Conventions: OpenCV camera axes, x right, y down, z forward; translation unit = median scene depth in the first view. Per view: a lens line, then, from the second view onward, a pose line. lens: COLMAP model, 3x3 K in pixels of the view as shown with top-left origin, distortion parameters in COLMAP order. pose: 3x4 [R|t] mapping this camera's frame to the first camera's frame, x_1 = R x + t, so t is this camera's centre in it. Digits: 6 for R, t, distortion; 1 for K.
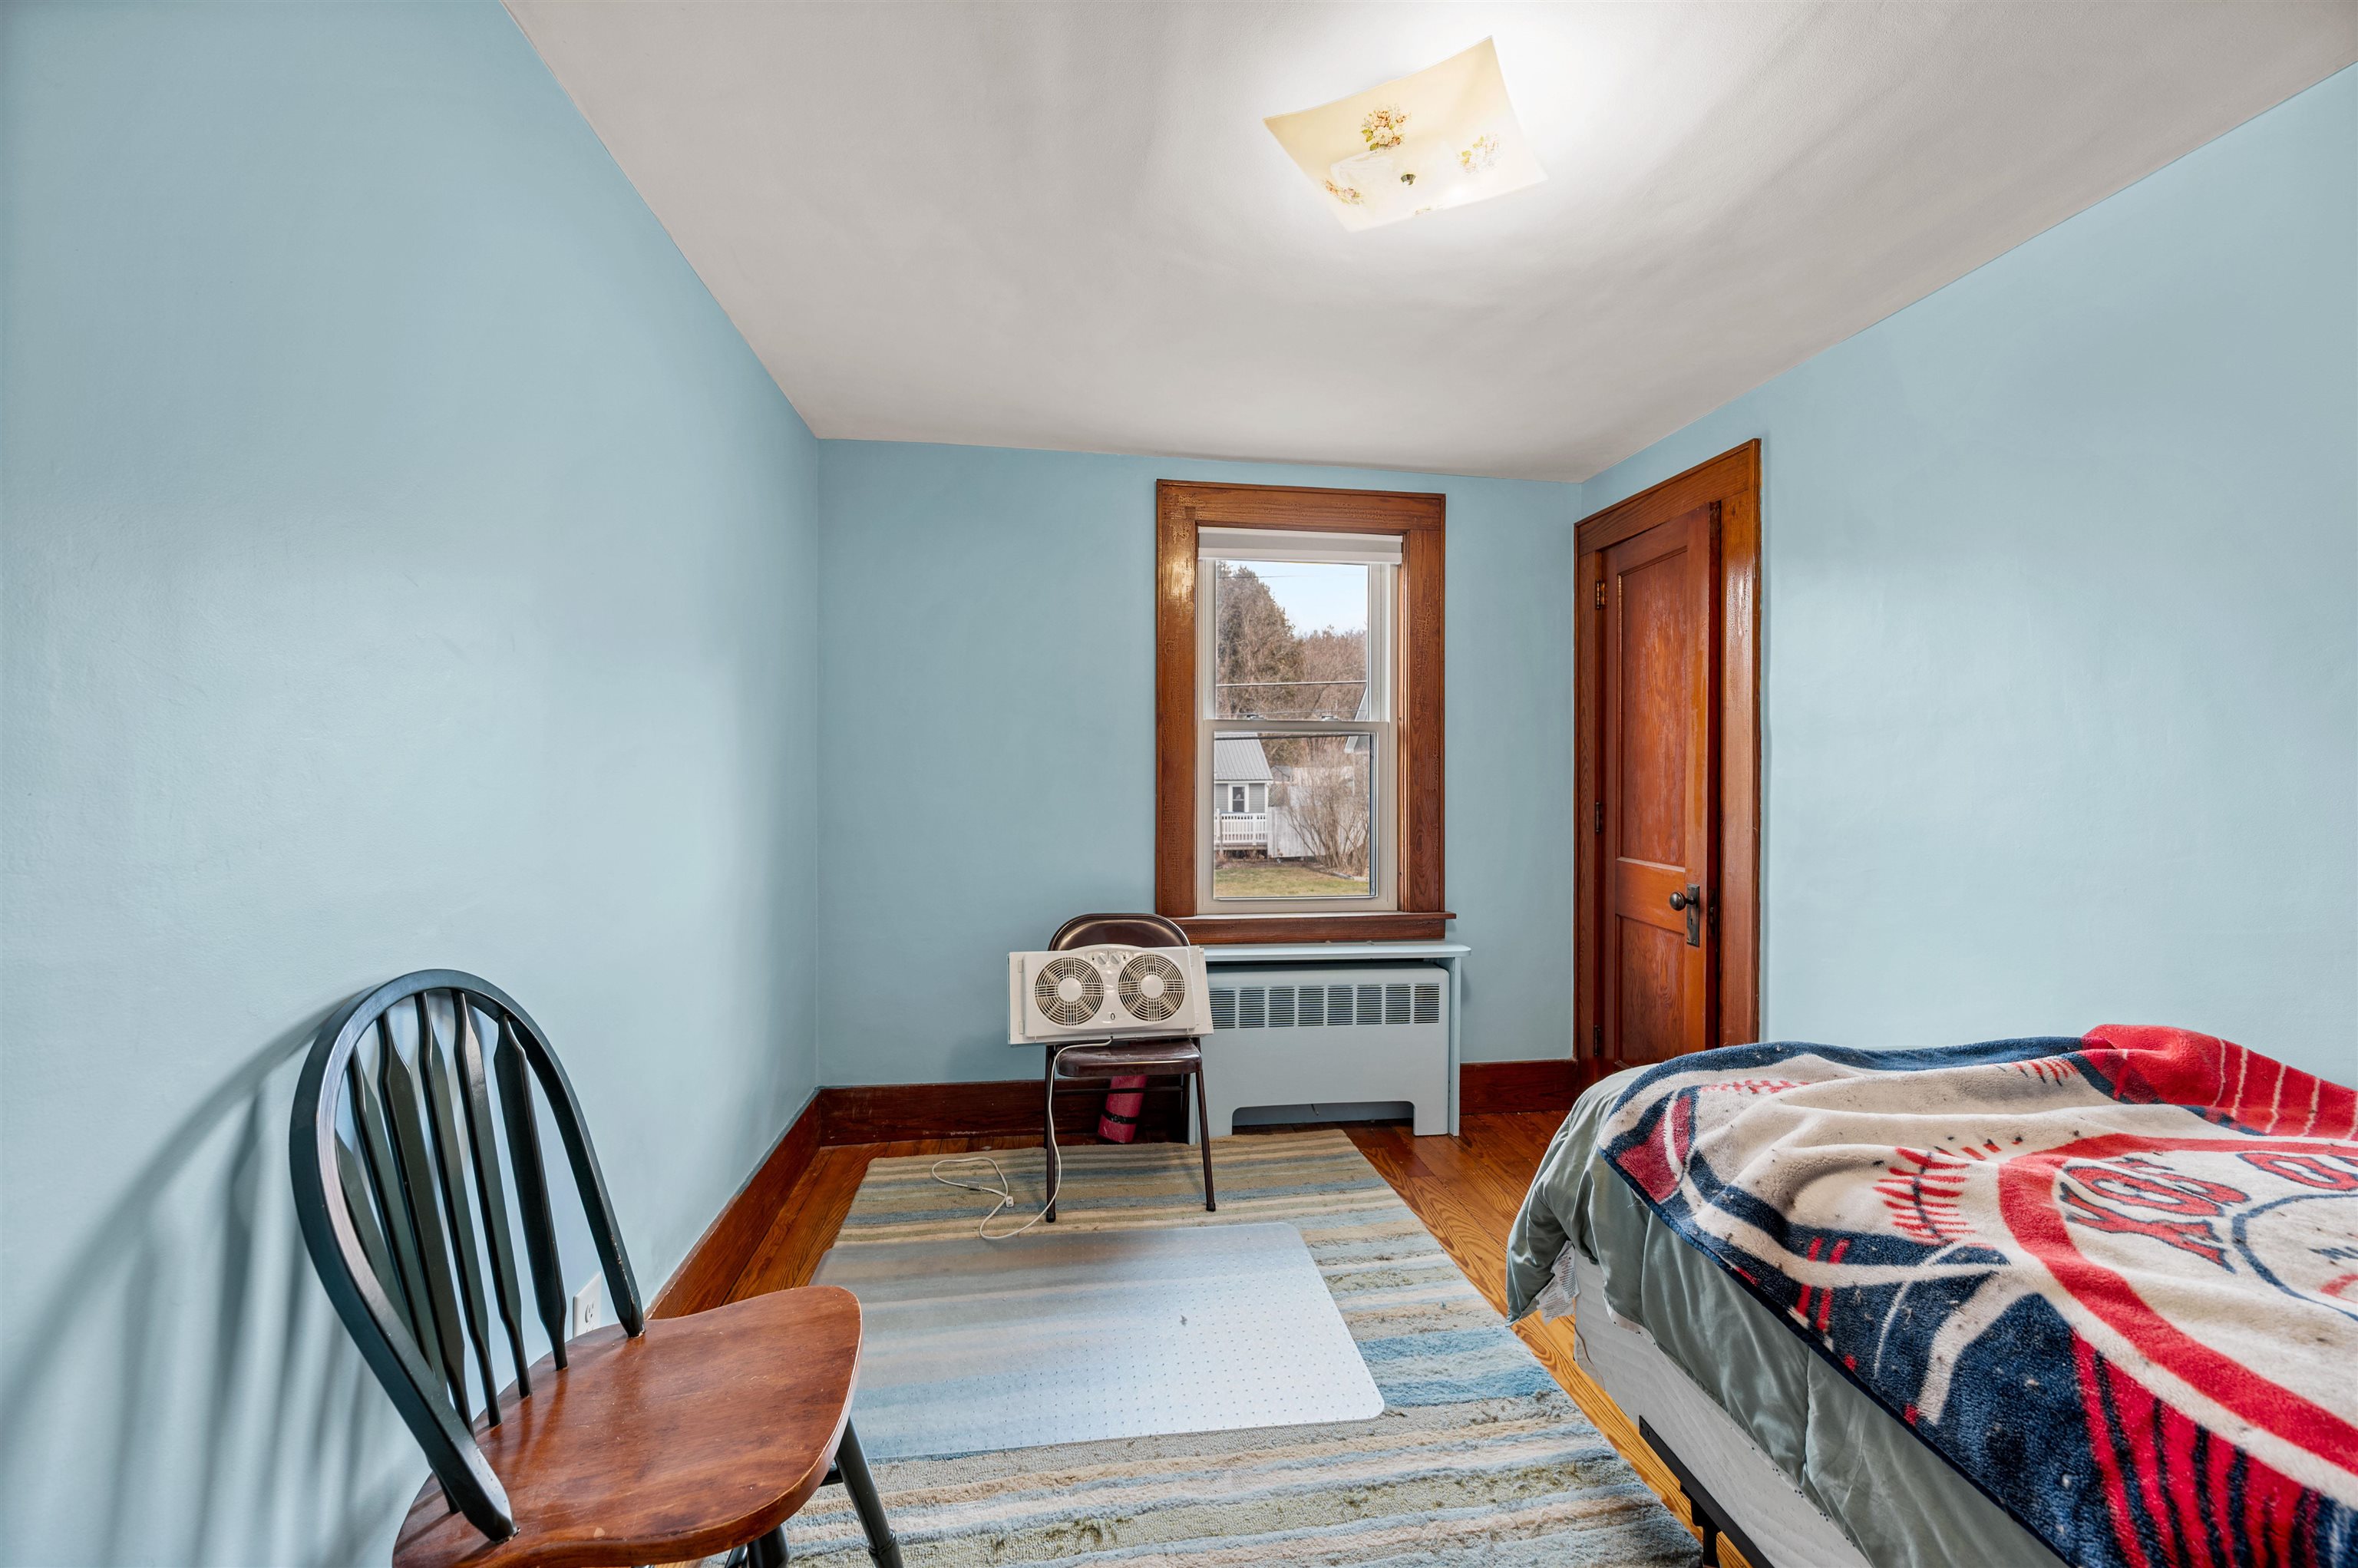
lens RADIAL K [[931.9, 0, 1184.2], [0, 931.9, 777.6], [0, 0, 1]] dist [0.000096, 0.000141]
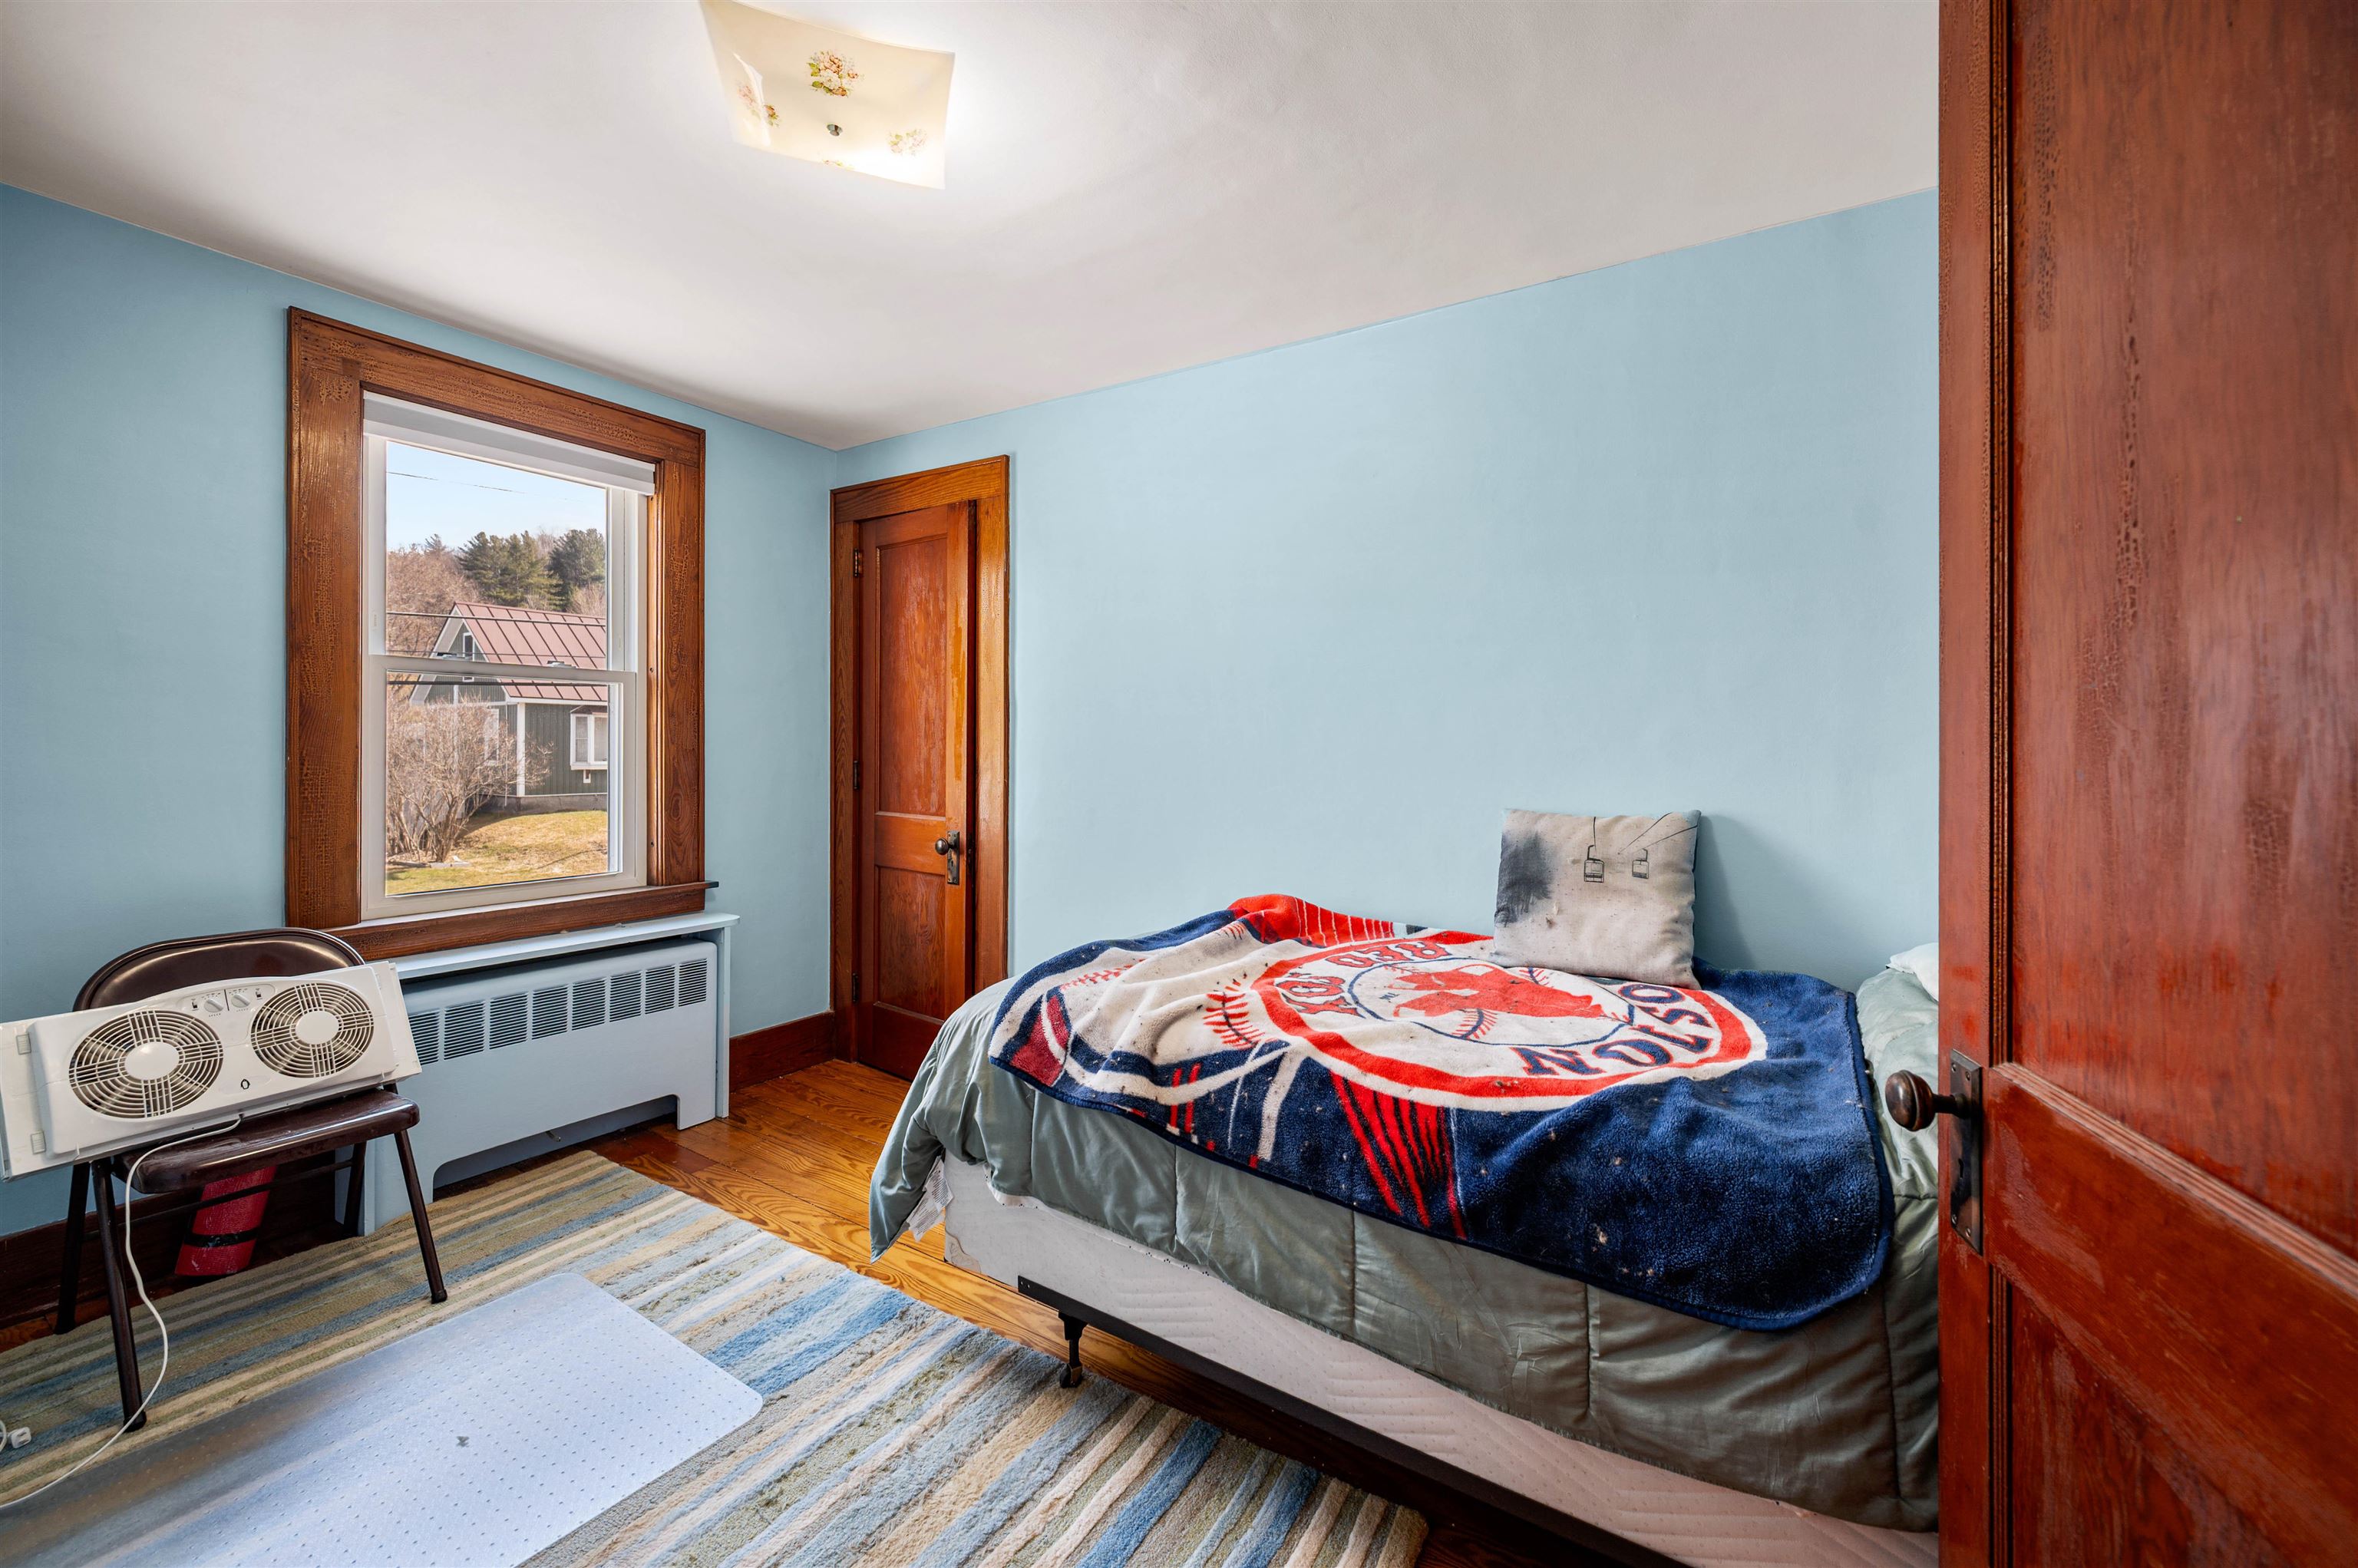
lens RADIAL K [[947.9, 0, 1176.0], [0, 947.9, 740.2], [0, 0, 1]] dist [0.001955, 0.000069]
pose [[0.651922, 0.004194, 0.758274, -0.187293], [-0.004803, 0.999987, -0.001401, 0.004299], [-0.758271, -0.002729, 0.651934, 0.042794]]
